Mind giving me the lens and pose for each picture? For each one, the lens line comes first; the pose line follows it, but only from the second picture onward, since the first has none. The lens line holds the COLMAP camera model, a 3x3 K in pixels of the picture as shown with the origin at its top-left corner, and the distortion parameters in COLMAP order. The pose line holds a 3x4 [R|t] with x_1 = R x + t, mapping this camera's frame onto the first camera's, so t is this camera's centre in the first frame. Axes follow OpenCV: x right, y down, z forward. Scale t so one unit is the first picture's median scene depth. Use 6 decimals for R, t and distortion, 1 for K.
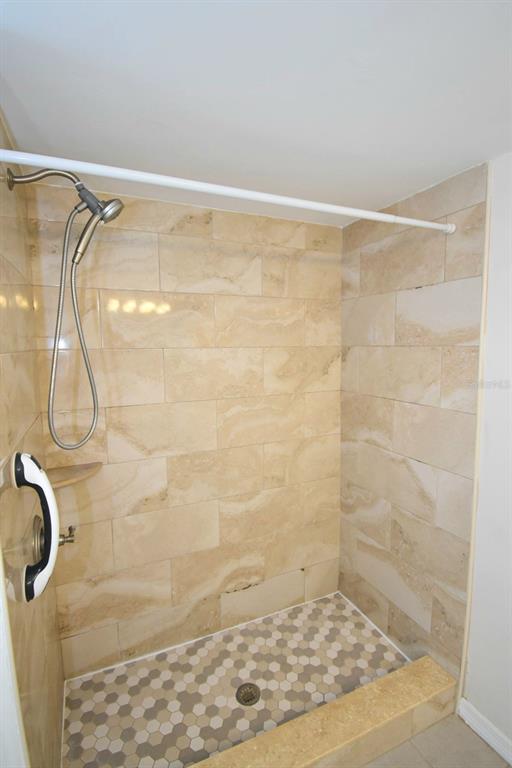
lens RADIAL K [[365.8, 0, 256.0], [0, 365.8, 384.0], [0, 0, 1]] dist [0.020456, -0.028530]
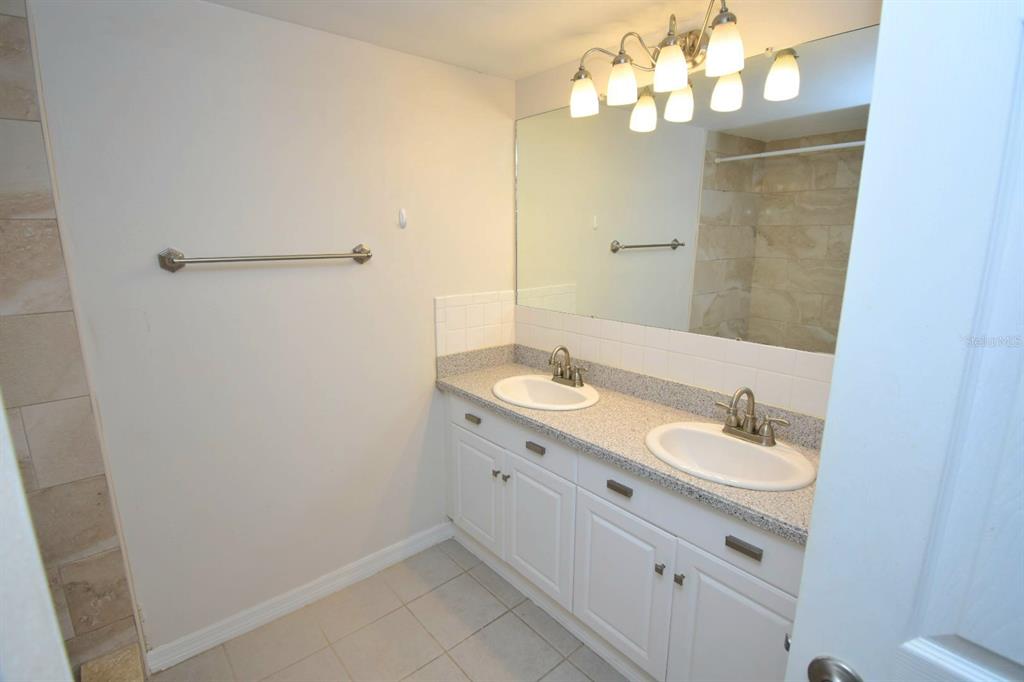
lens RADIAL K [[487.8, 0, 514.9], [0, 487.8, 343.1], [0, 0, 1]] dist [0.020456, -0.028530]
pose [[-0.292312, -0.201990, 0.934748, -0.596679], [0.099183, 0.965765, 0.239709, -0.003107], [-0.951166, 0.162781, -0.262270, 0.387036]]
